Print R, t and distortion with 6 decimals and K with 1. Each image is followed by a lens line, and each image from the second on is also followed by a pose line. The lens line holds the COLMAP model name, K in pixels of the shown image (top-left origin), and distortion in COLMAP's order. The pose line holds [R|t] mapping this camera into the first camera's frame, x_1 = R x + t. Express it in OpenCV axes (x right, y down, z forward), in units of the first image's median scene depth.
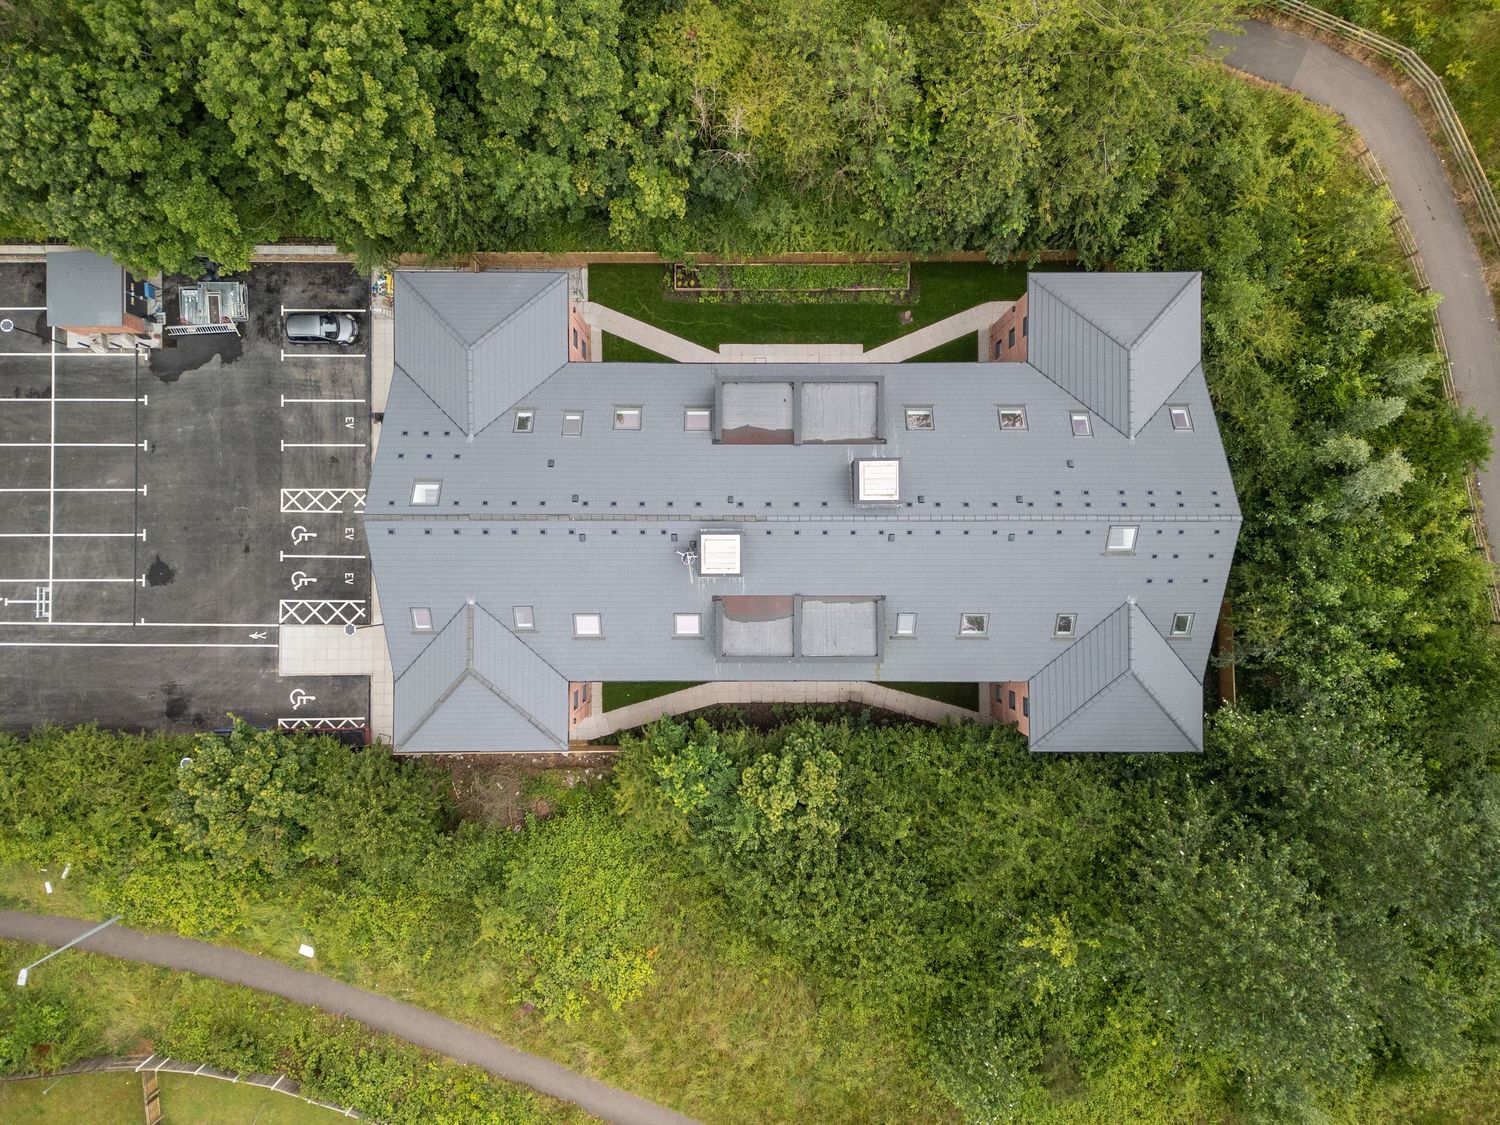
lens RADIAL K [[1048.8, 0, 760.1], [0, 1048.8, 562.9], [0, 0, 1]] dist [0.071235, -0.073733]
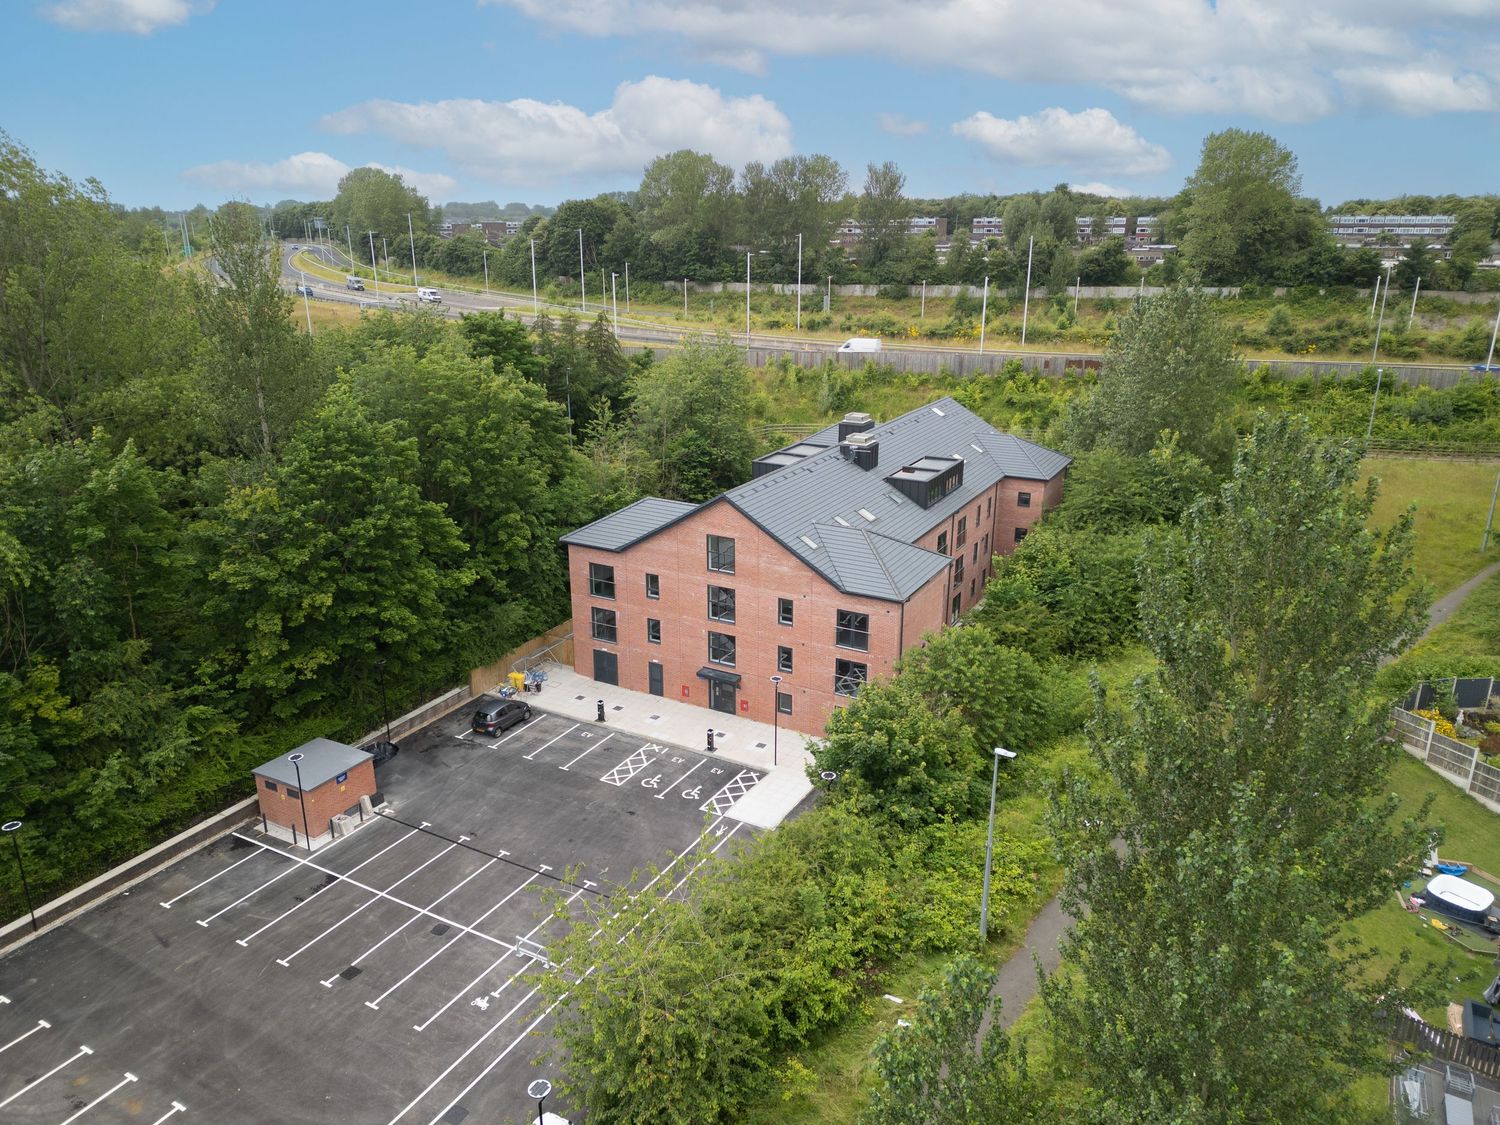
lens RADIAL K [[1048.8, 0, 760.1], [0, 1048.8, 562.9], [0, 0, 1]] dist [0.071235, -0.073733]
pose [[0.478560, -0.283067, 0.831176, -1.113983], [0.878036, 0.160395, -0.450917, 0.451952], [-0.005677, 0.945593, 0.325302, 0.508337]]
